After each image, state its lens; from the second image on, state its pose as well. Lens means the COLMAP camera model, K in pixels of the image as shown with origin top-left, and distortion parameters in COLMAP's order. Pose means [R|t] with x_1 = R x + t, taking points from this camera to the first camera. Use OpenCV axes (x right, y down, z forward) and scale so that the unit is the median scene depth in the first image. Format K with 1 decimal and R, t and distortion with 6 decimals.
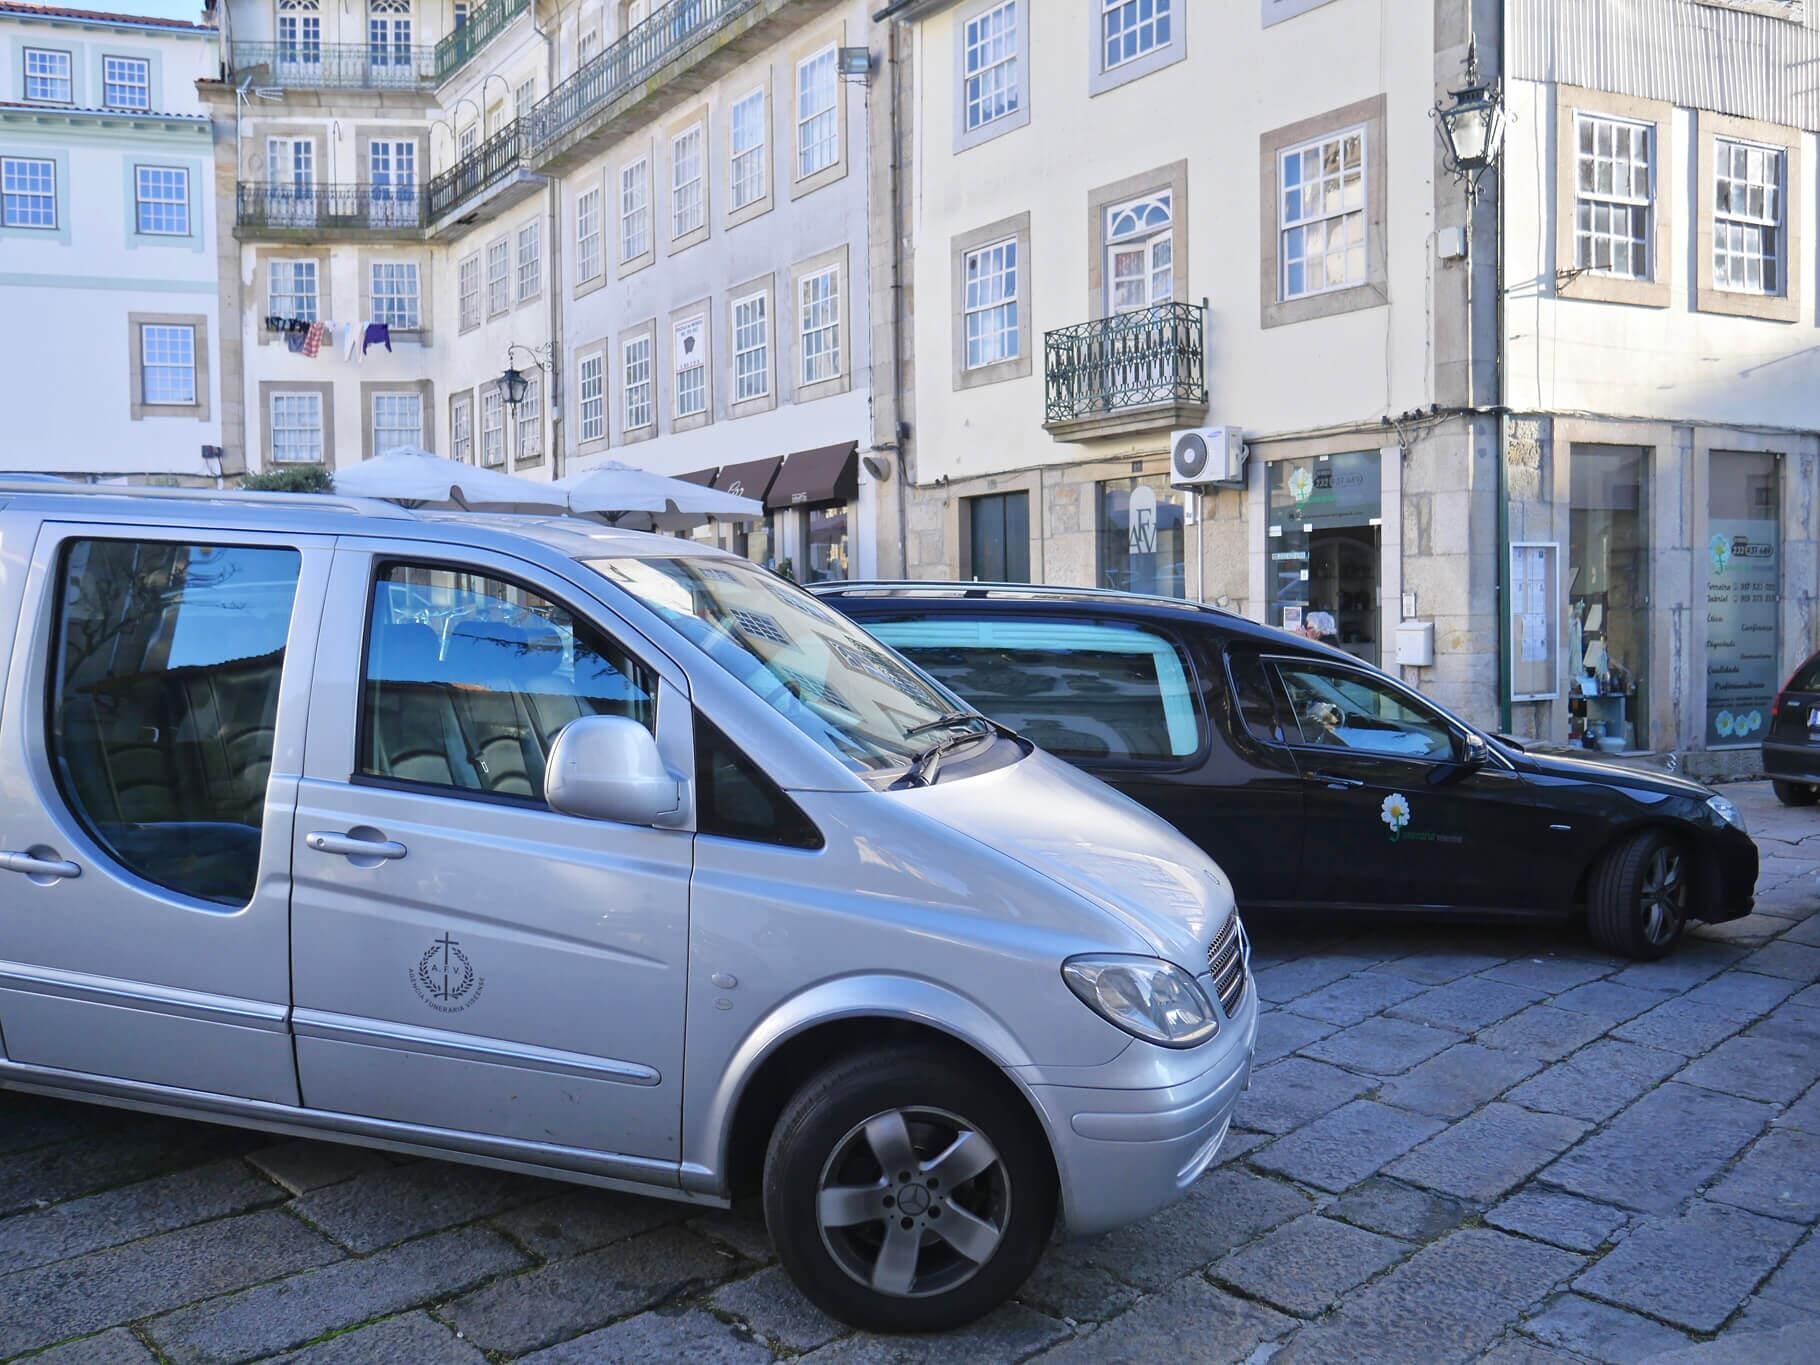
lens RADIAL K [[1519.4, 0, 910.0], [0, 1519.4, 682.5], [0, 0, 1]] dist [-0.025446, 0.009337]
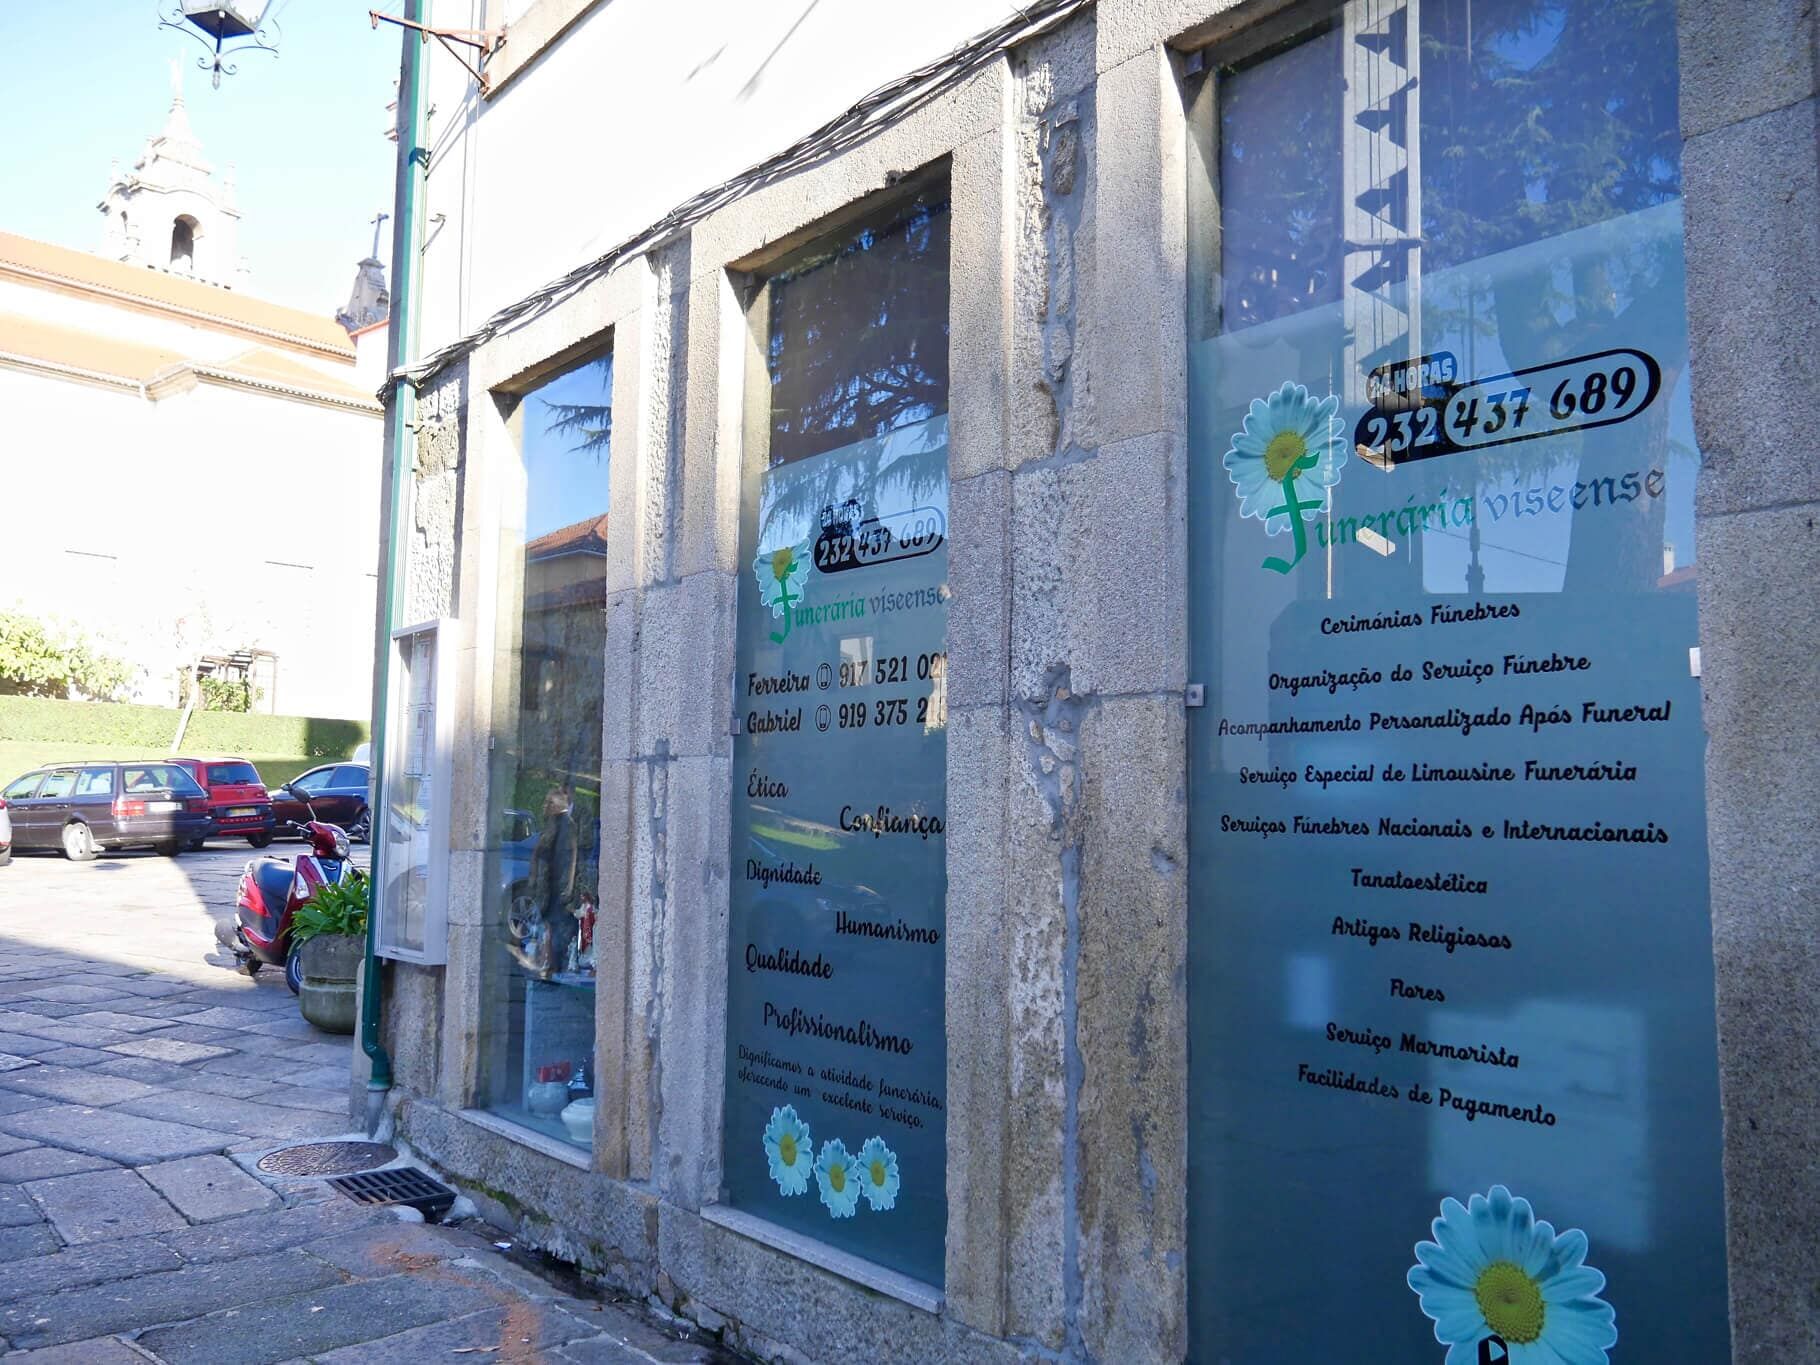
lens RADIAL K [[1519.4, 0, 910.0], [0, 1519.4, 682.5], [0, 0, 1]] dist [-0.025446, 0.009337]
pose [[0.241133, -0.073053, -0.967739, 0.810157], [-0.057117, 0.994366, -0.089295, -0.036272], [0.968810, 0.076807, 0.235602, 0.920900]]
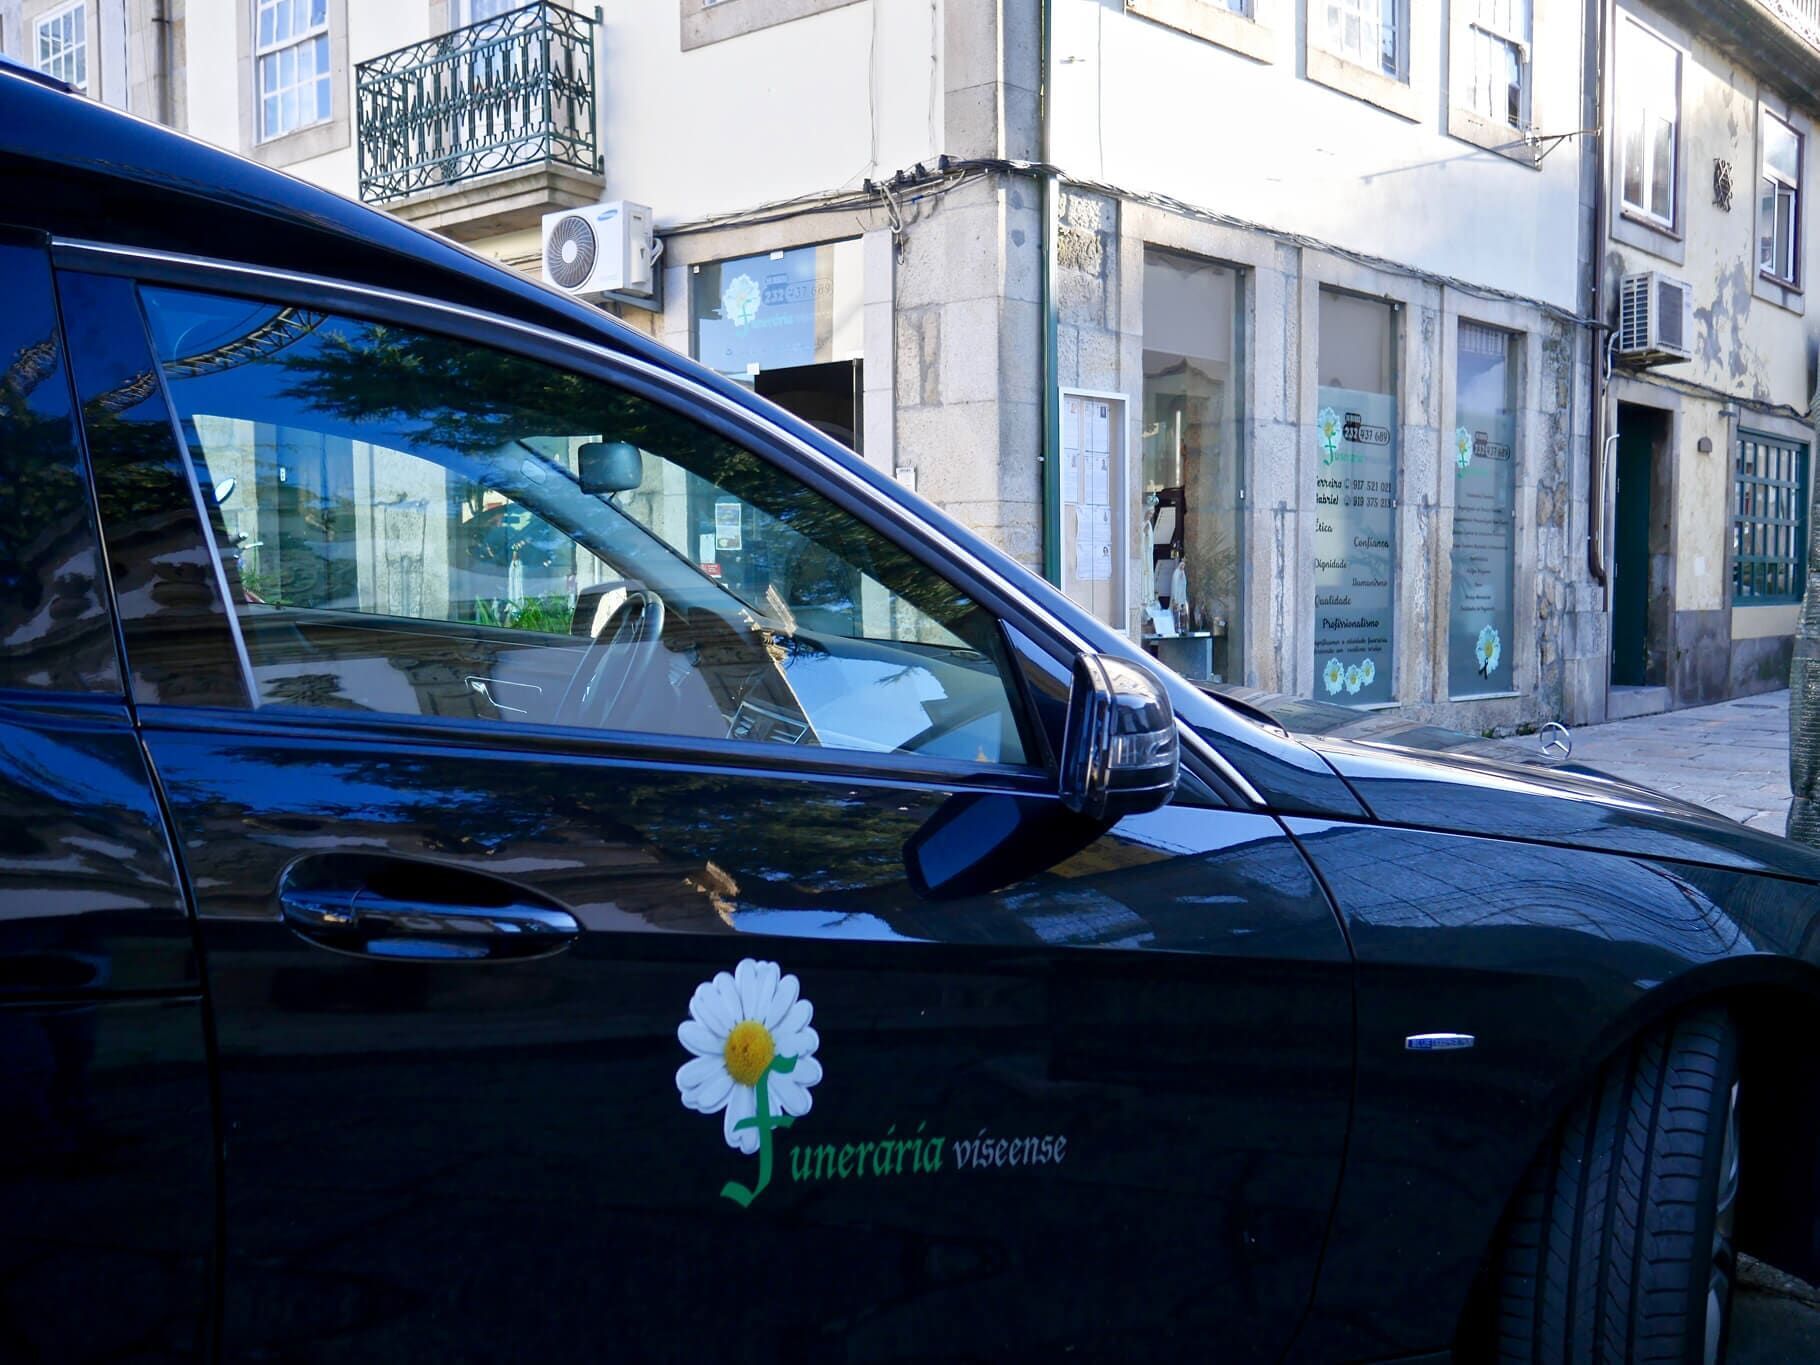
lens RADIAL K [[1519.4, 0, 910.0], [0, 1519.4, 682.5], [0, 0, 1]] dist [-0.025446, 0.009337]
pose [[0.952675, -0.009524, 0.303840, 0.128058], [0.004034, 0.999817, 0.018693, 0.015612], [-0.303963, -0.016583, 0.952540, 0.368498]]
